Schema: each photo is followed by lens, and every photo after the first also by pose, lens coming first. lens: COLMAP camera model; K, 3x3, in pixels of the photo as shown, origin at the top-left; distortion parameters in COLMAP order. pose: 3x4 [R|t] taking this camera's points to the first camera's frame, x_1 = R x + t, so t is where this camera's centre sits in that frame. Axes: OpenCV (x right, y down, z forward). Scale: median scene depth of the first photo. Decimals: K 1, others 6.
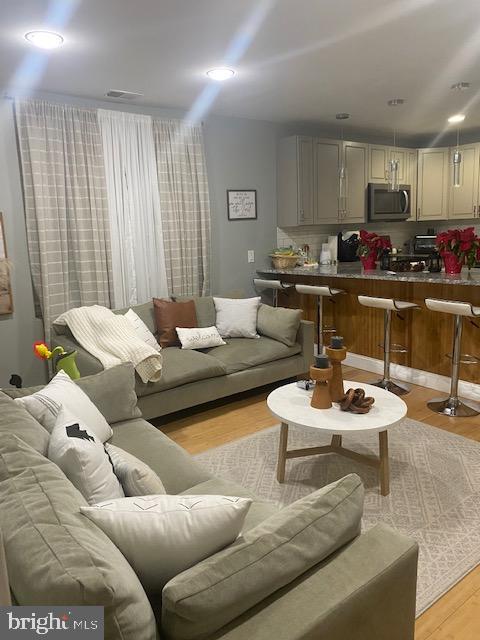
lens RADIAL K [[480.8, 0, 242.2], [0, 480.8, 317.2], [0, 0, 1]] dist [0.041093, -0.059876]
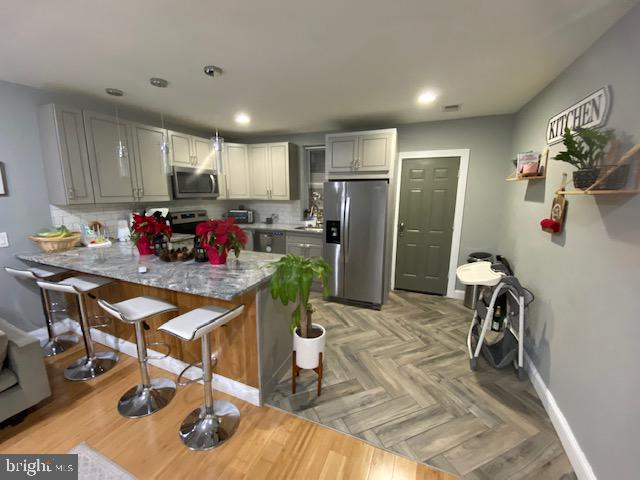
lens RADIAL K [[261.3, 0, 319.5], [0, 261.3, 240.9], [0, 0, 1]] dist [-0.000971, -0.003184]
pose [[0.862337, -0.047534, 0.504099, 0.346716], [0.049160, 0.998740, 0.010081, -0.131321], [-0.503943, 0.016088, 0.863587, 0.435232]]
